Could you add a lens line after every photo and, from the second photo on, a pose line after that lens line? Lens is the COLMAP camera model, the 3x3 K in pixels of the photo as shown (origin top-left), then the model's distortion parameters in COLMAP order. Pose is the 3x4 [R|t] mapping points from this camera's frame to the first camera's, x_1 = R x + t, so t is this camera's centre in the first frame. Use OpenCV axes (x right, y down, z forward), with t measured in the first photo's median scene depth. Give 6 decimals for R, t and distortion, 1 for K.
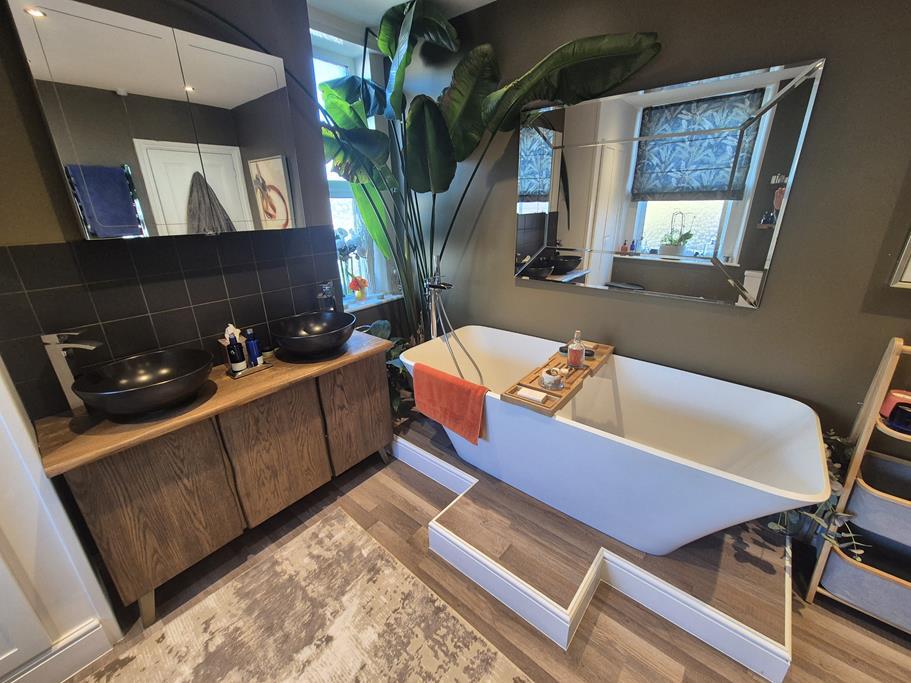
lens RADIAL K [[374.6, 0, 453.5], [0, 374.6, 337.7], [0, 0, 1]] dist [-0.003537, -0.000212]
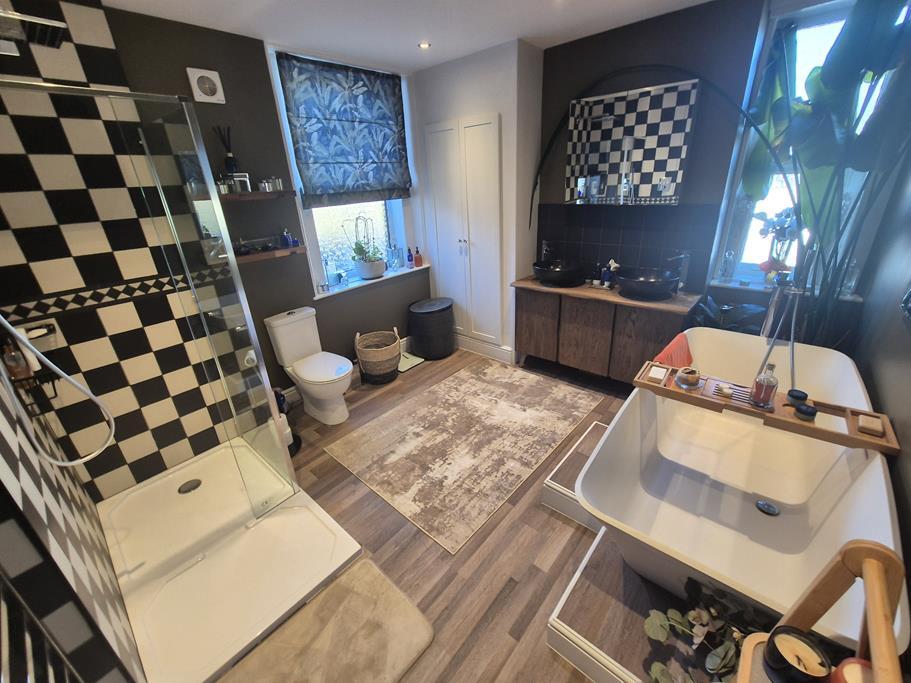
lens RADIAL K [[374.6, 0, 456.6], [0, 374.6, 338.5], [0, 0, 1]] dist [-0.003537, -0.000212]
pose [[-0.012146, 0.405602, -0.913969, 1.160968], [-0.306760, 0.868450, 0.389478, -0.179000], [0.951709, 0.285100, 0.113874, 0.257230]]
